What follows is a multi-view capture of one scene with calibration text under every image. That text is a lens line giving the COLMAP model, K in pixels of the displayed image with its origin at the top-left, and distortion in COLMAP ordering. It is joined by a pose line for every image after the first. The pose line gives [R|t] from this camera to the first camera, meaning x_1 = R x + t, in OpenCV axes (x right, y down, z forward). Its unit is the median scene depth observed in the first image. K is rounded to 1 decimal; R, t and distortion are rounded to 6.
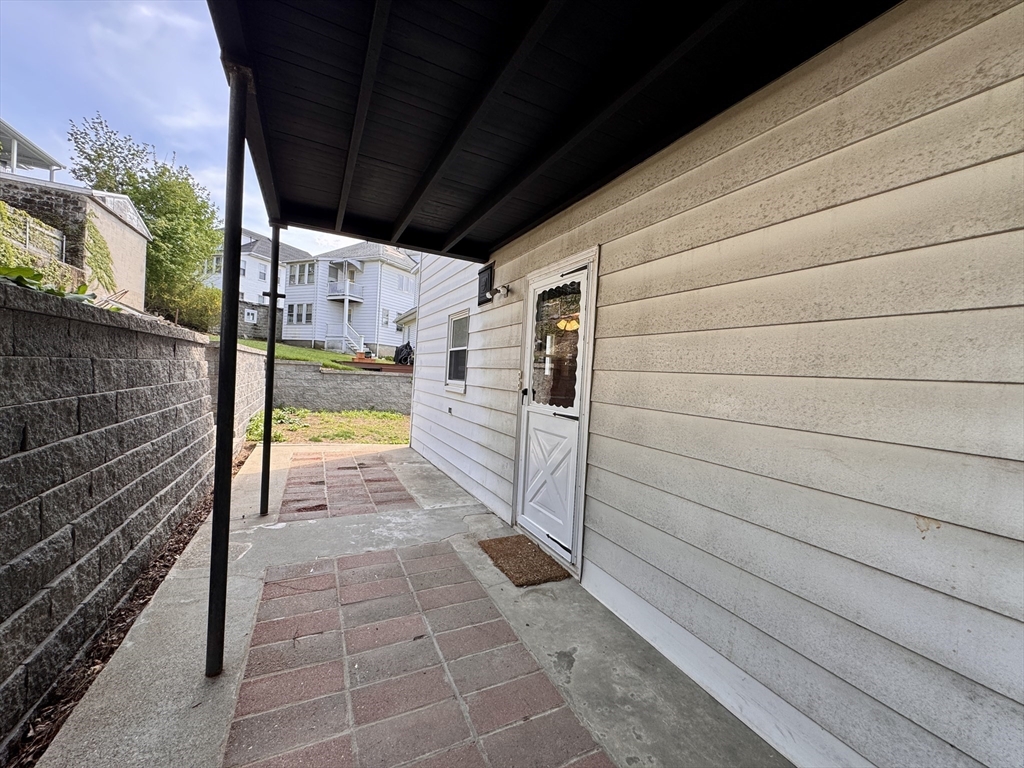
lens RADIAL K [[407.2, 0, 512.3], [0, 407.2, 383.4], [0, 0, 1]] dist [-0.002773, 0.000741]
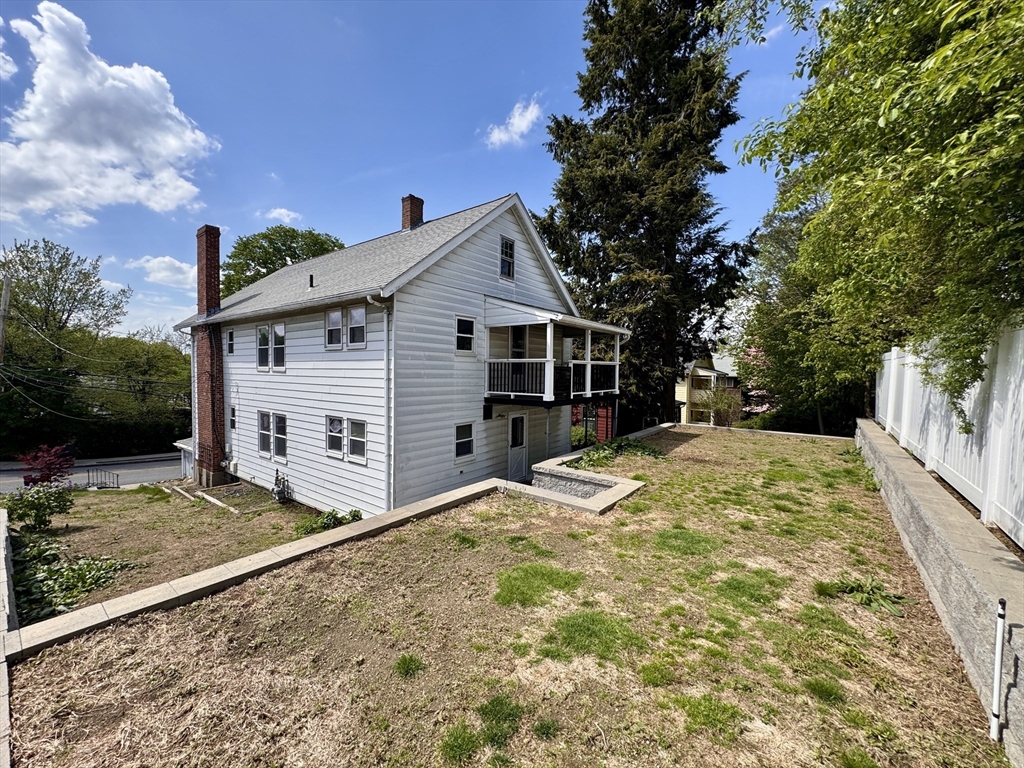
lens RADIAL K [[407.2, 0, 511.3], [0, 407.2, 387.6], [0, 0, 1]] dist [-0.002773, 0.000741]
pose [[-0.444398, -0.098219, 0.890429, -2.755388], [-0.014687, 0.994637, 0.102383, -0.759691], [-0.895709, 0.032422, -0.443457, 2.317701]]
